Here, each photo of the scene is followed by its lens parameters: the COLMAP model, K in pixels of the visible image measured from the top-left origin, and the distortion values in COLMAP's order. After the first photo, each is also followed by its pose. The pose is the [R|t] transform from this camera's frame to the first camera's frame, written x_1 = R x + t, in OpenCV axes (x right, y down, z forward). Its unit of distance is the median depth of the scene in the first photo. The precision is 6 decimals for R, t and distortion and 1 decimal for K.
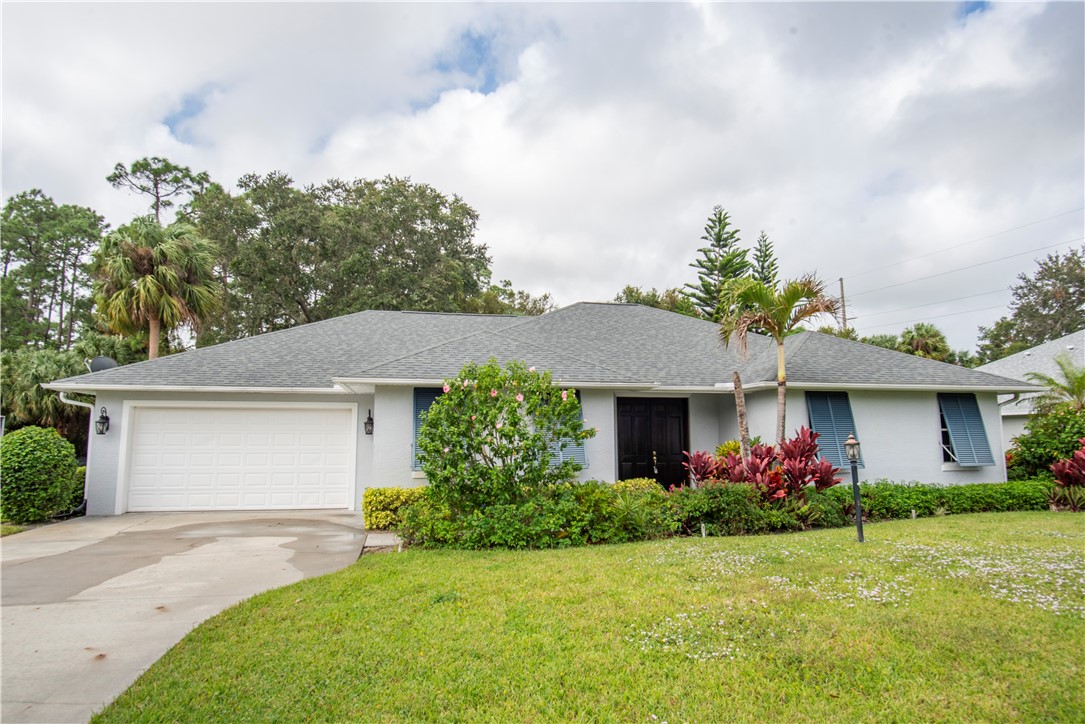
lens RADIAL K [[625.0, 0, 543.1], [0, 625.0, 357.9], [0, 0, 1]] dist [-0.043484, 0.022744]
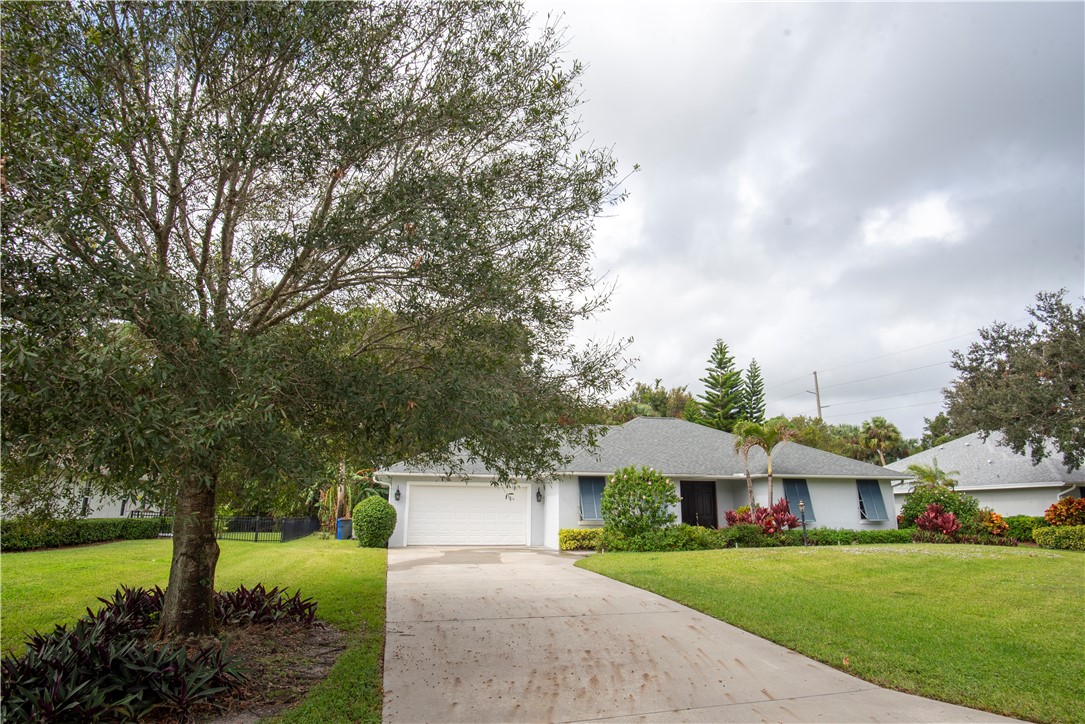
lens RADIAL K [[613.2, 0, 541.2], [0, 613.2, 382.3], [0, 0, 1]] dist [-0.012827, -0.000600]
pose [[0.999803, 0.008322, 0.018008, -0.325898], [-0.006886, 0.996899, -0.078393, -0.083479], [-0.018605, 0.078254, 0.996760, -0.809120]]
